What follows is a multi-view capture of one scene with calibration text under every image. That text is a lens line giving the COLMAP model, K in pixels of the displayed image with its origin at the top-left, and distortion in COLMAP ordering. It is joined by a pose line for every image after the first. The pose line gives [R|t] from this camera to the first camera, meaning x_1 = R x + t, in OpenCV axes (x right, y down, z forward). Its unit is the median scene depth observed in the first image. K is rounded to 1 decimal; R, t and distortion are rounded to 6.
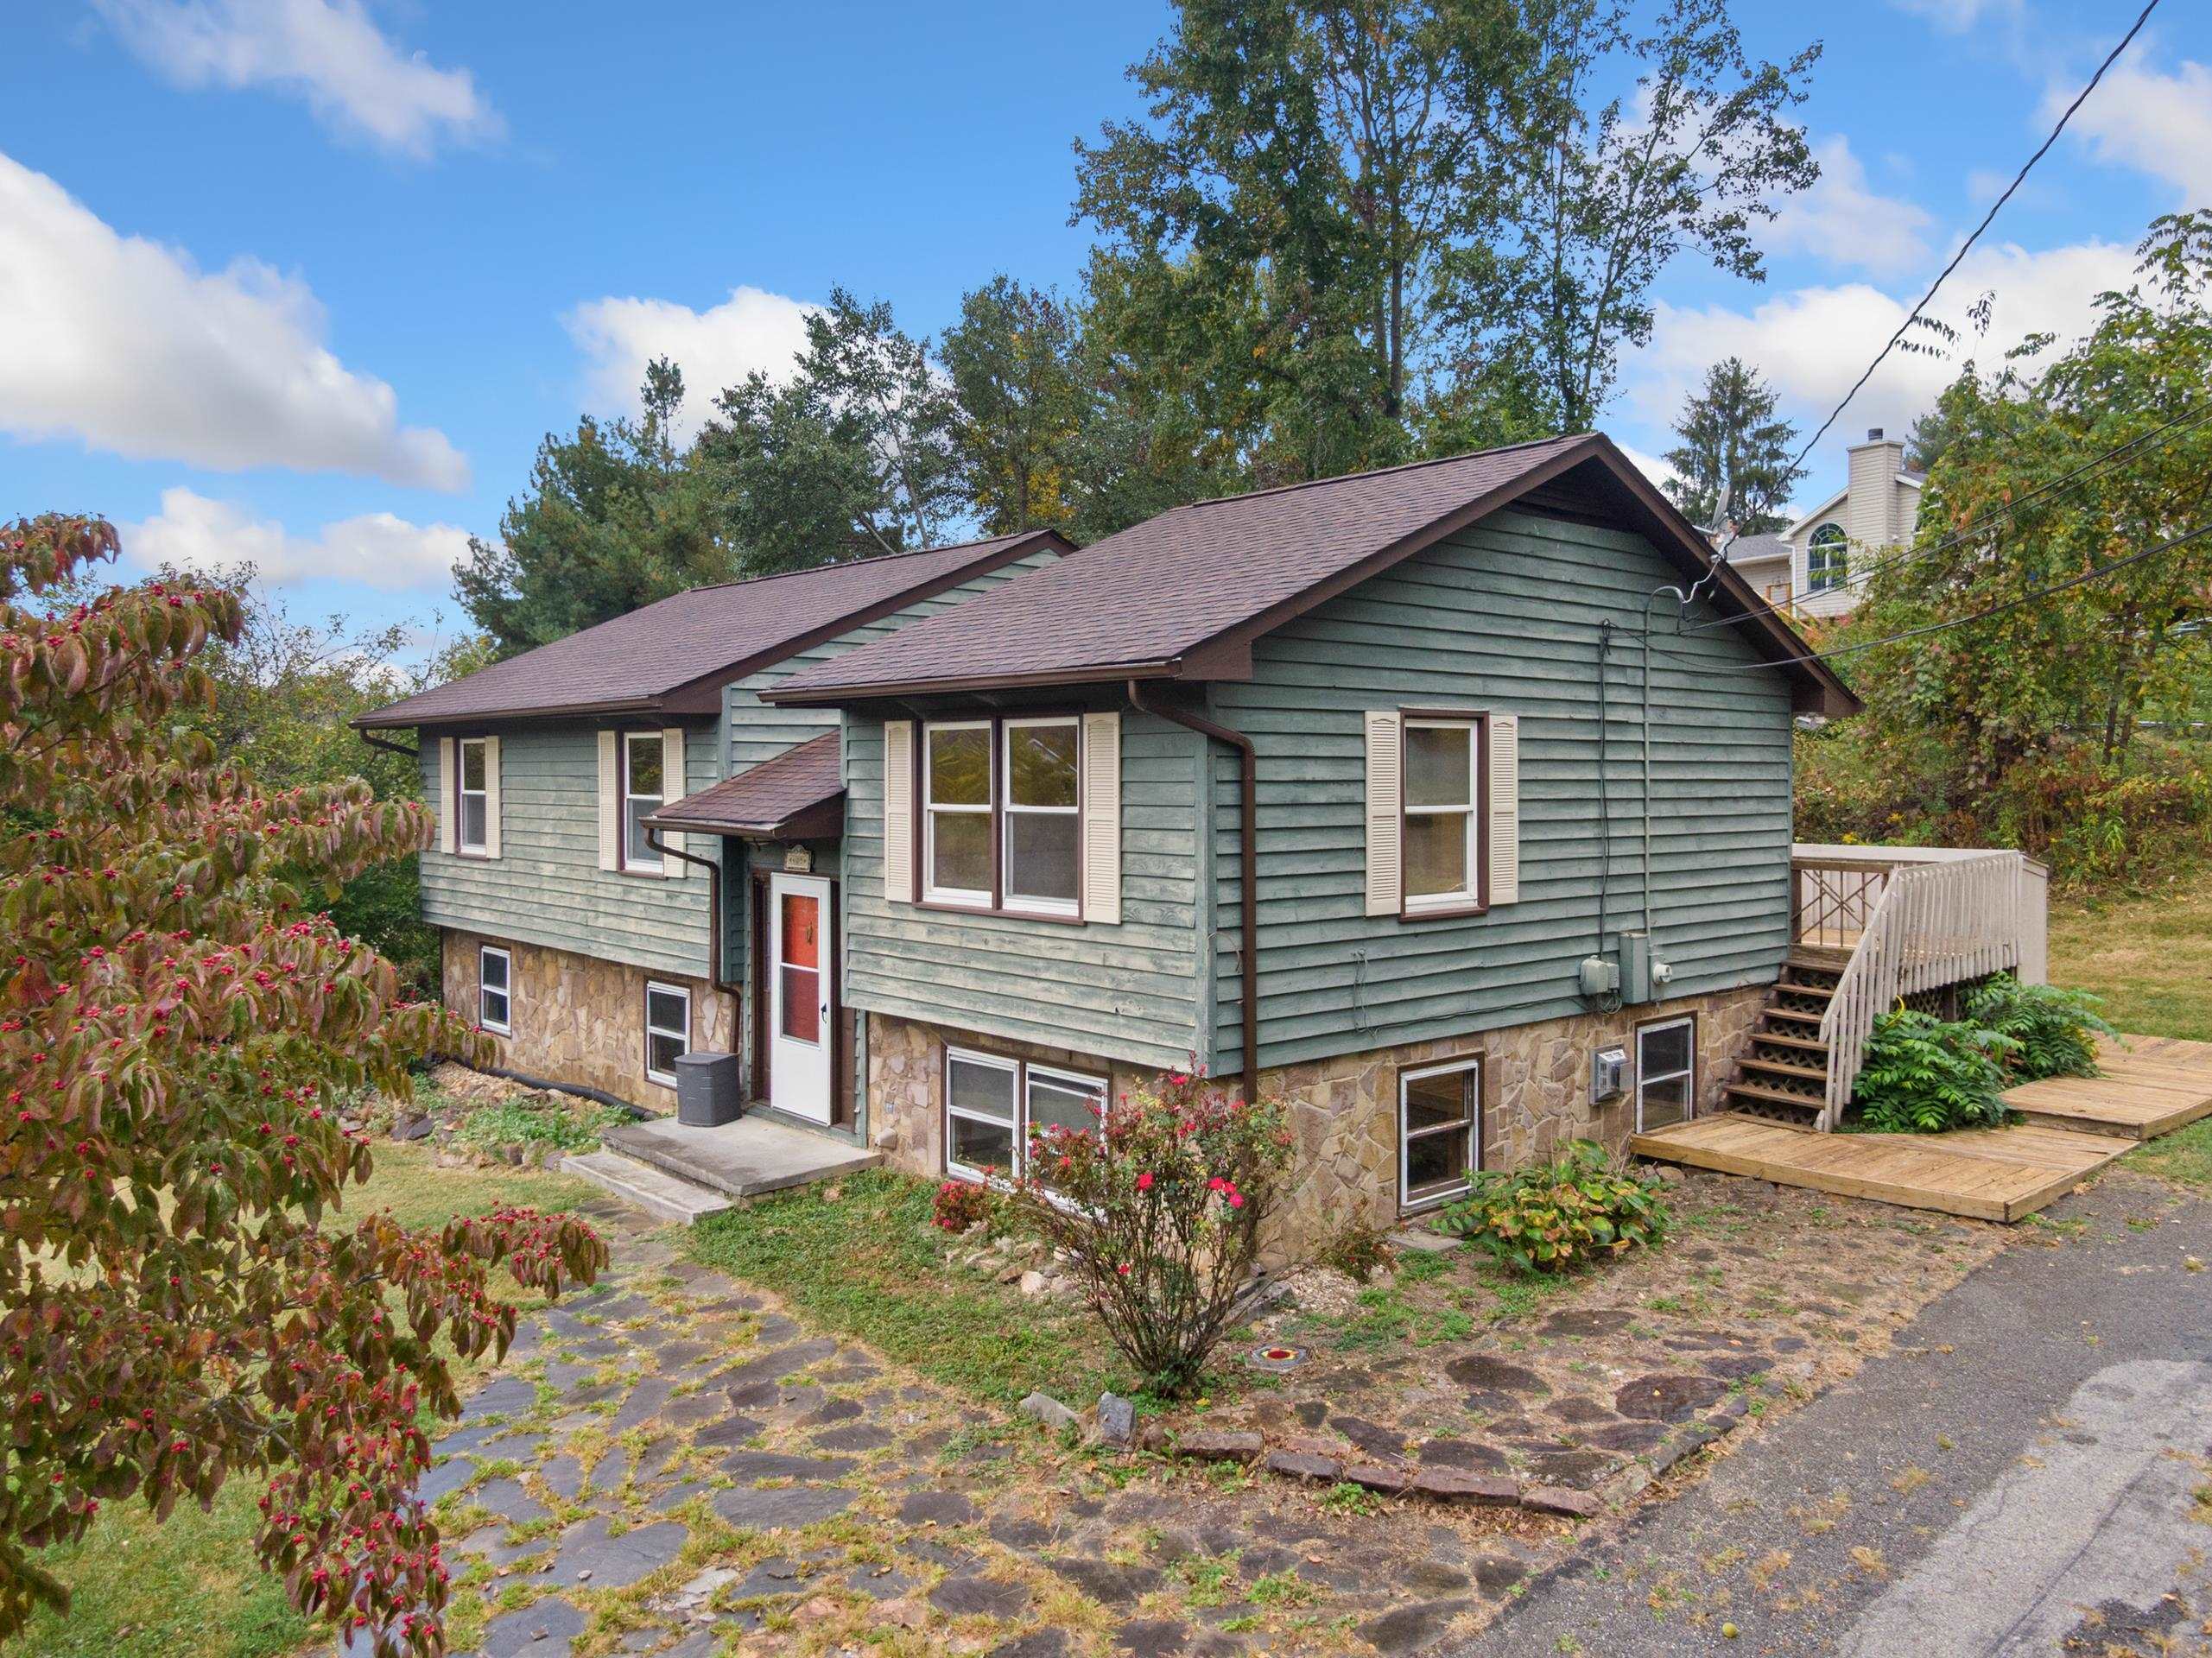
lens RADIAL K [[1608.4, 0, 1100.1], [0, 1608.4, 759.5], [0, 0, 1]] dist [0.005743, -0.005077]
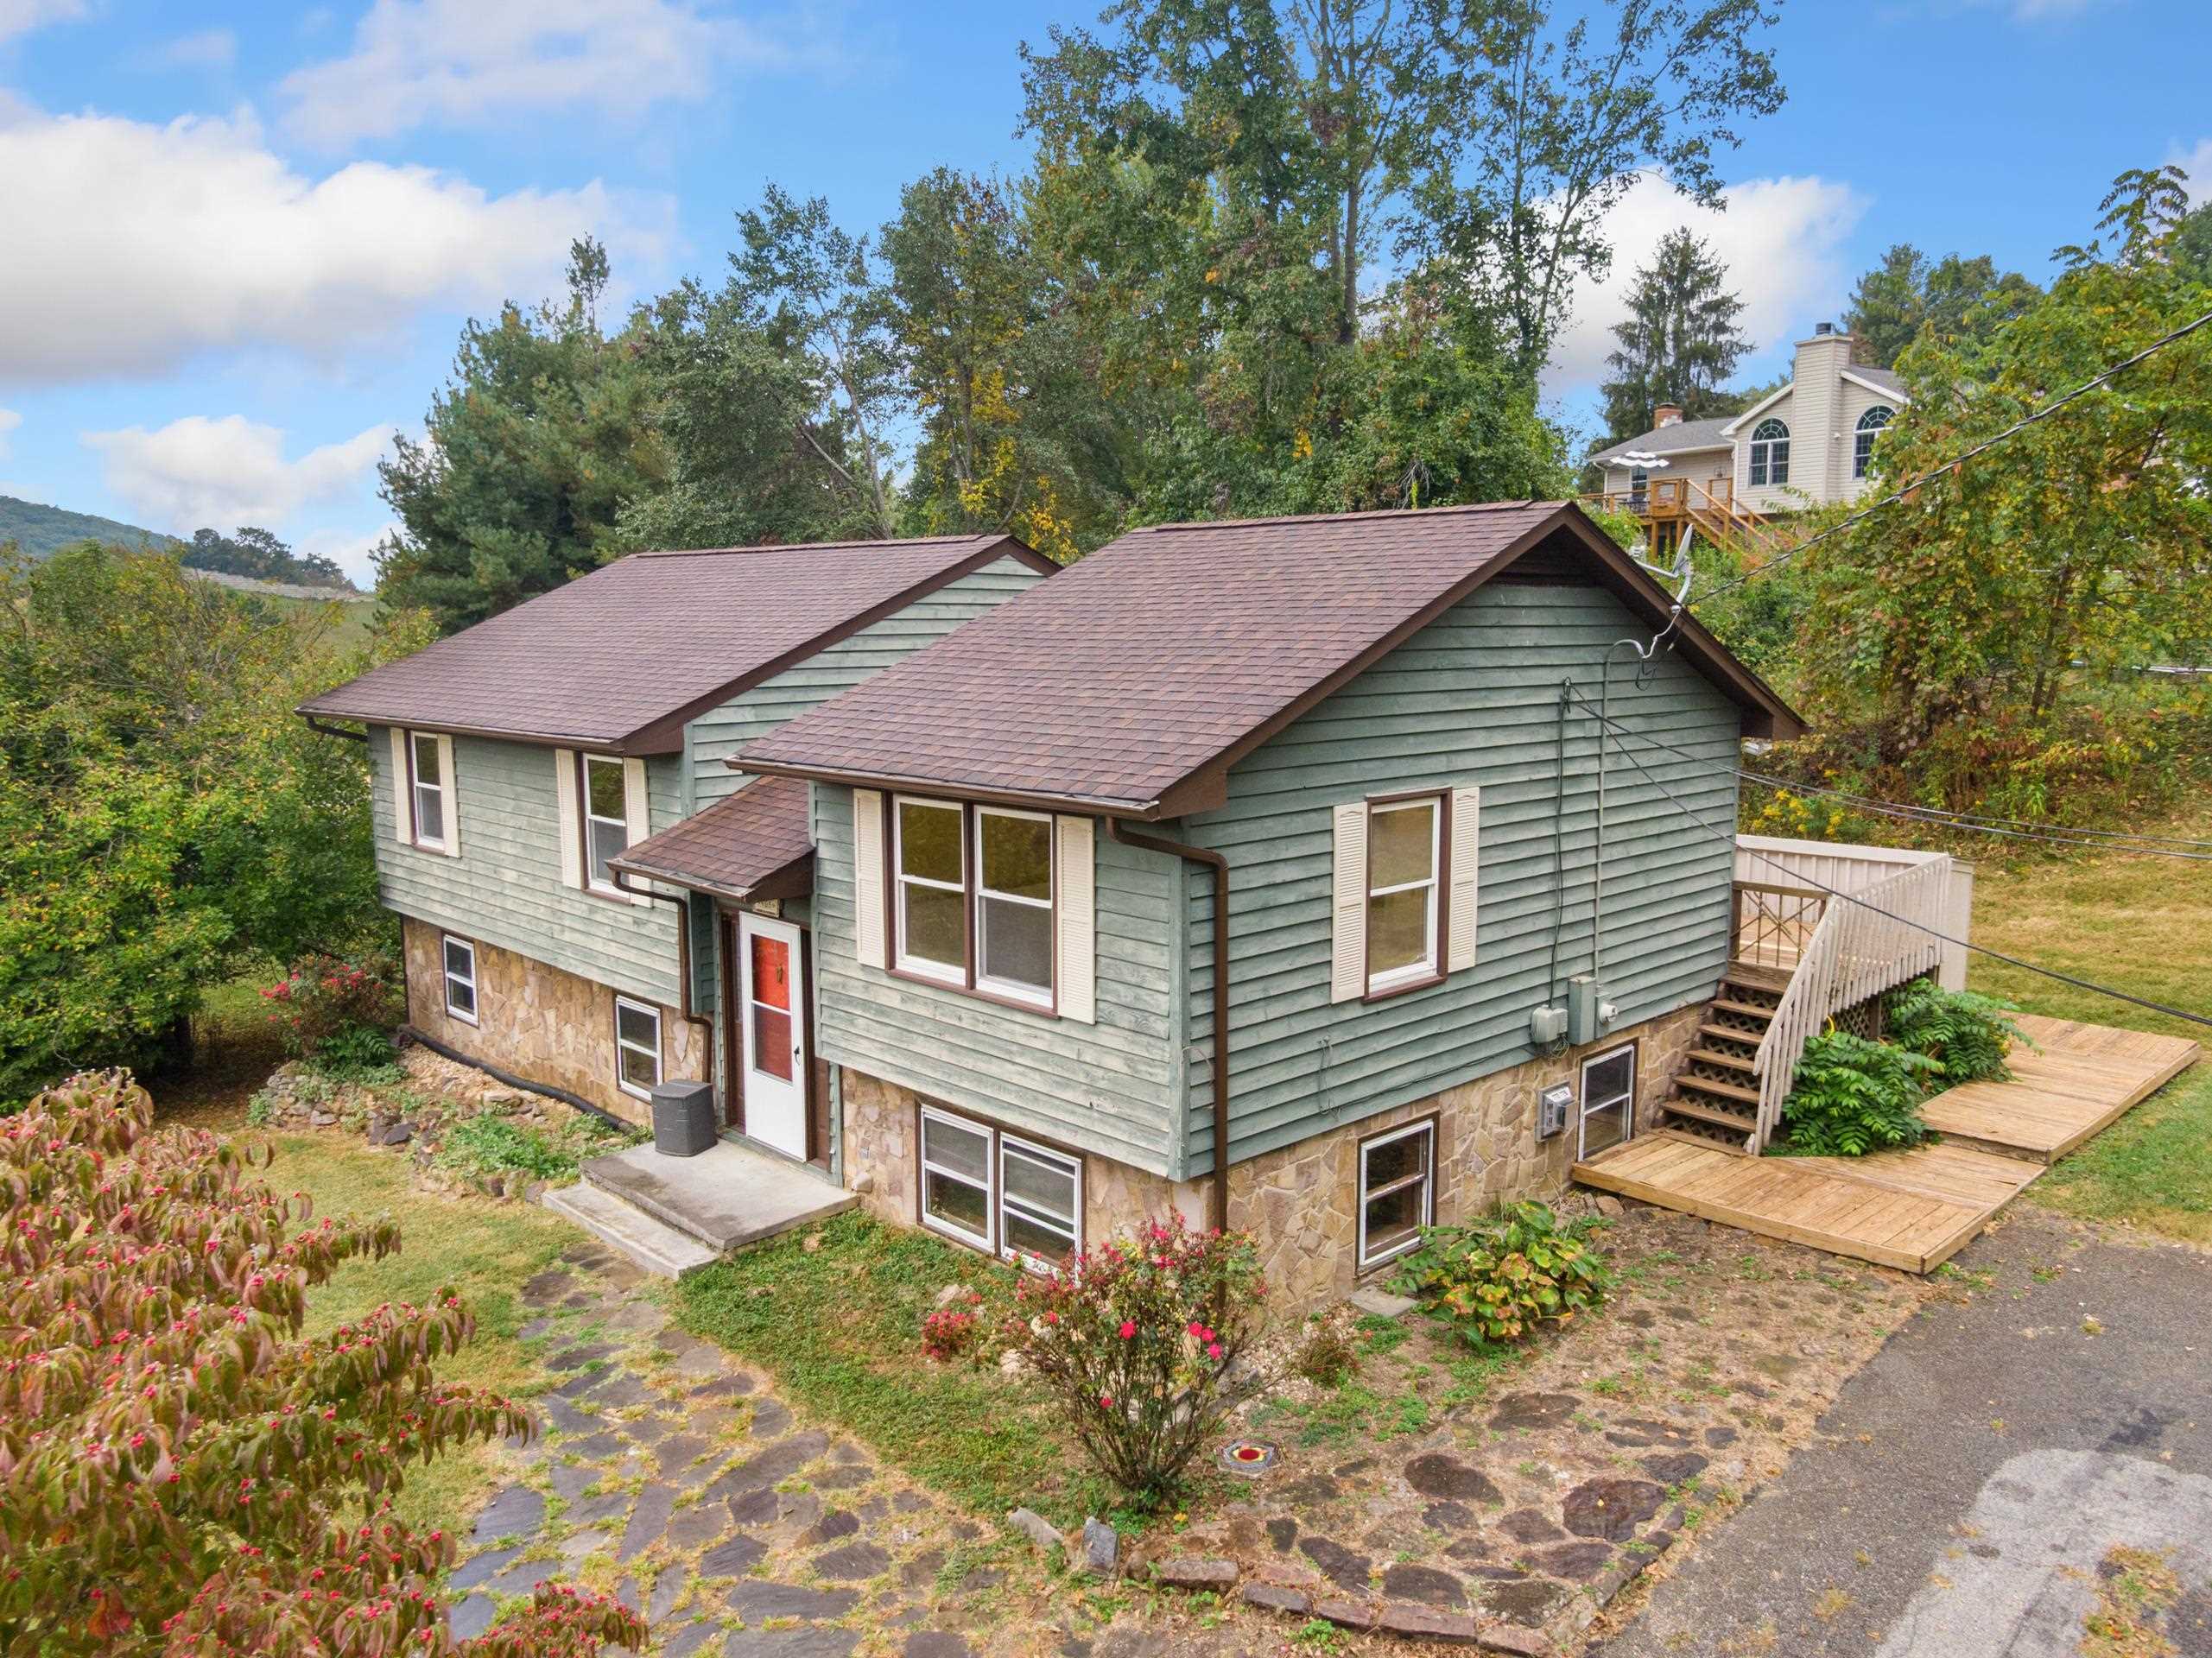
lens RADIAL K [[1596.5, 0, 1098.3], [0, 1596.5, 799.6], [0, 0, 1]] dist [0.005150, -0.002577]
pose [[0.999287, -0.006513, 0.037195, -0.016681], [0.001855, 0.992291, 0.123919, -0.127764], [-0.037716, -0.123762, 0.991595, 0.006274]]
